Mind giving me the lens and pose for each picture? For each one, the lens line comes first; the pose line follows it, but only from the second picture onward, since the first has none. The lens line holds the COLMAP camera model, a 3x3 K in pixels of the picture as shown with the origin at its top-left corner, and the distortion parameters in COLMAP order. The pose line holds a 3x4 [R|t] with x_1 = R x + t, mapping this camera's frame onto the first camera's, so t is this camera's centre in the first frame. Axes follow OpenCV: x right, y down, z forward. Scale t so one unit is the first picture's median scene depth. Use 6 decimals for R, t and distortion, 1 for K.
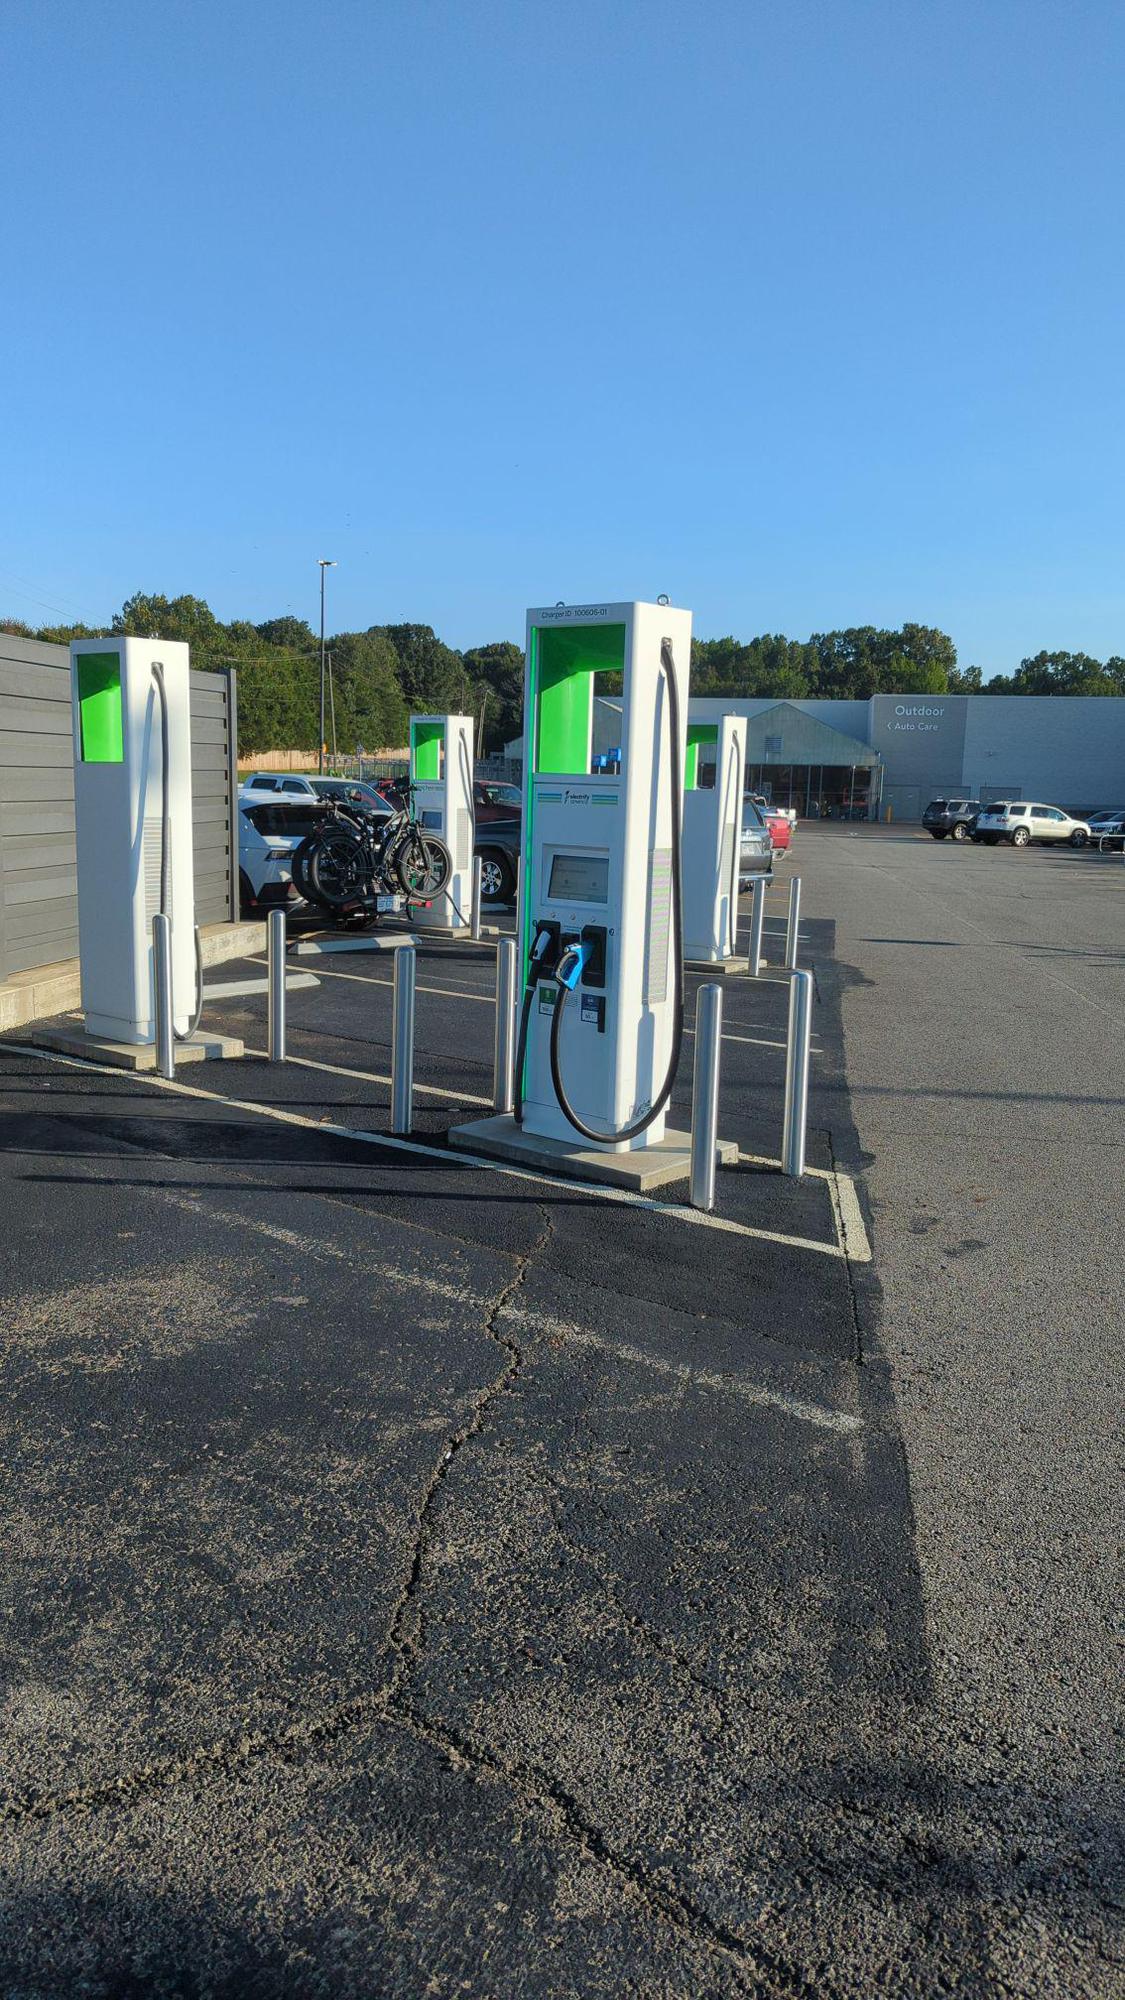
lens RADIAL K [[1420.5, 0, 562.5], [0, 1420.5, 1000.0], [0, 0, 1]] dist [0.046720, 0.000554]
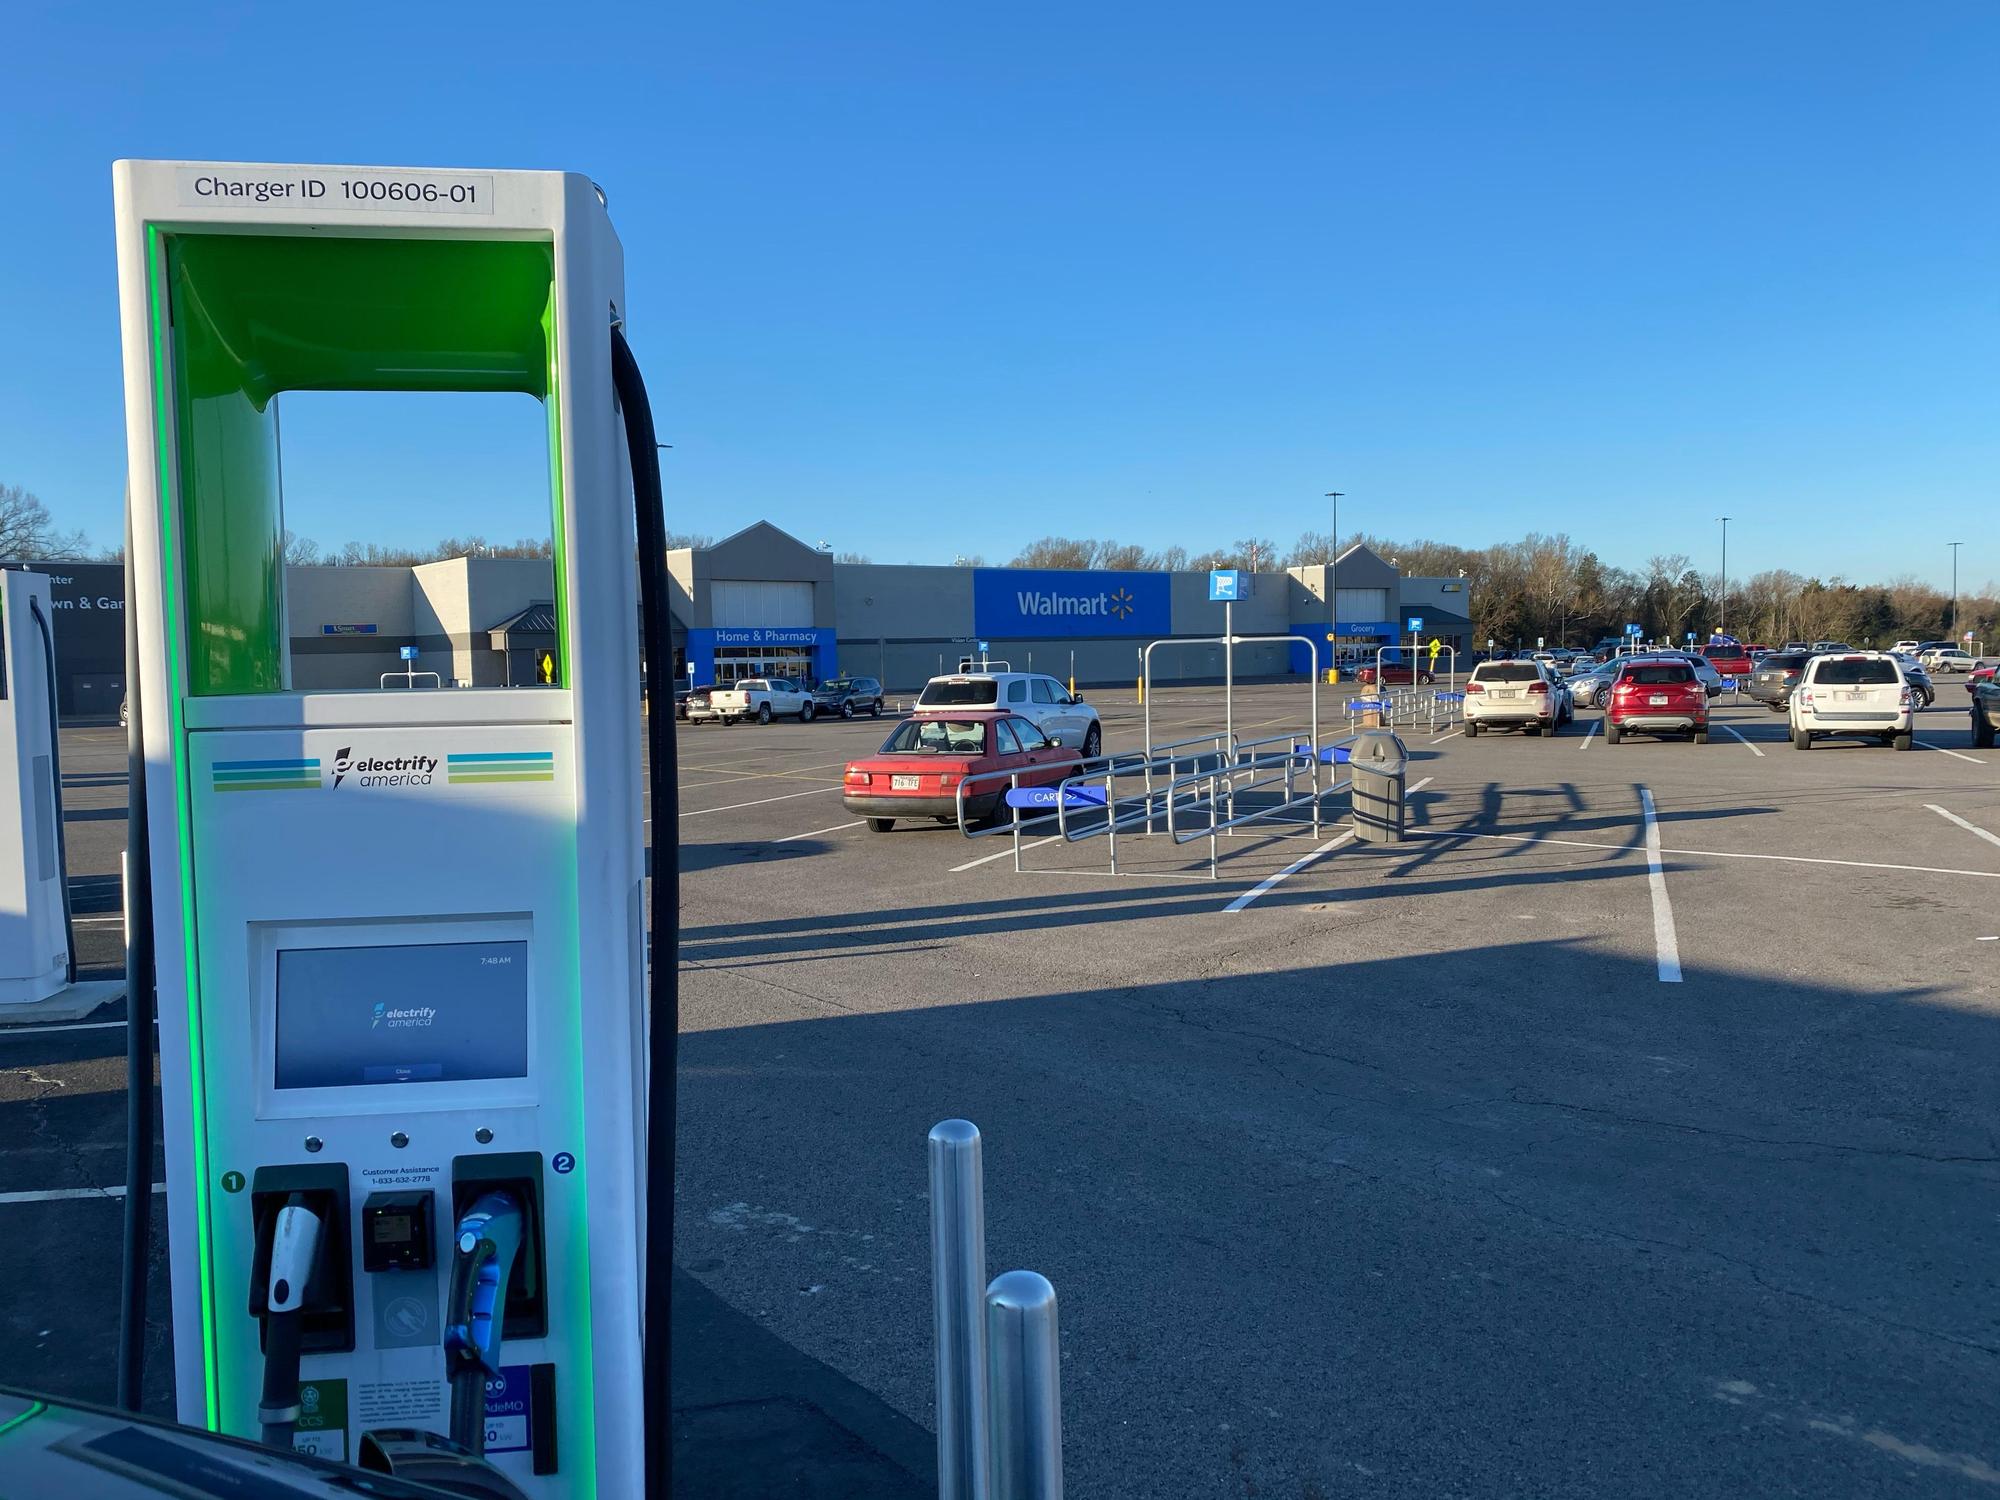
lens RADIAL K [[1497.3, 0, 991.8], [0, 1497.3, 742.3], [0, 0, 1]] dist [0.088425, -0.112578]
pose [[0.691606, -0.081668, 0.717643, -0.142839], [0.148880, 0.988369, -0.031002, -0.120187], [-0.706764, 0.128283, 0.695721, 0.681680]]
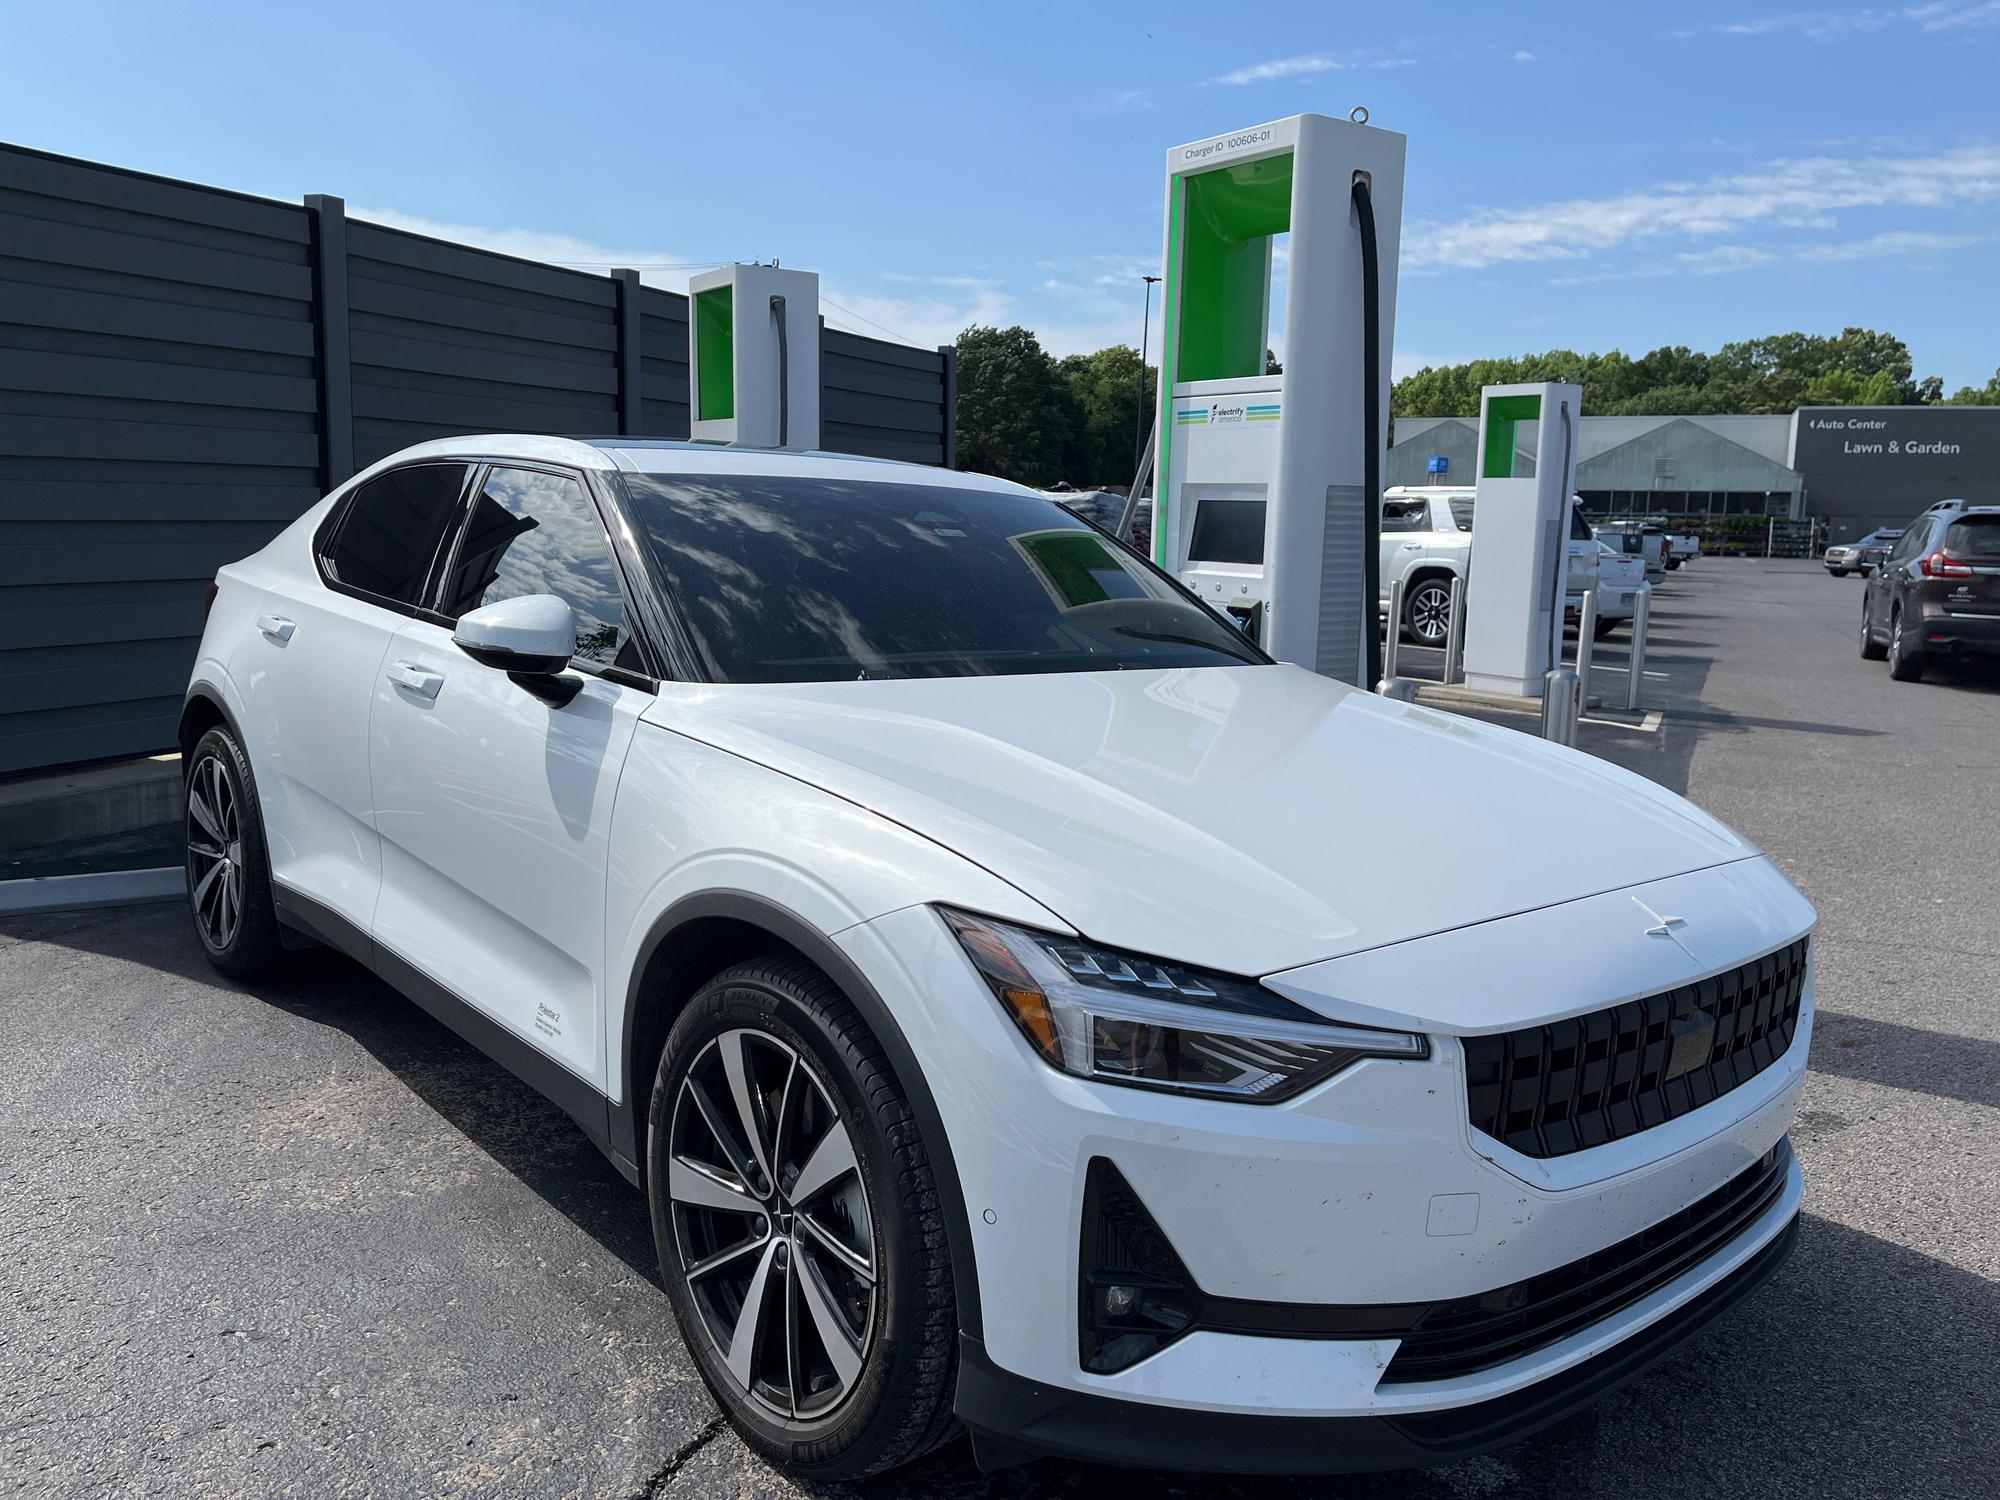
lens RADIAL K [[1497.3, 0, 991.8], [0, 1497.3, 742.3], [0, 0, 1]] dist [0.088425, -0.112578]
pose [[0.963913, 0.035115, -0.263891, 0.101100], [-0.036501, 0.999334, -0.000349, 0.022742], [0.263703, 0.009969, 0.964552, 0.263342]]
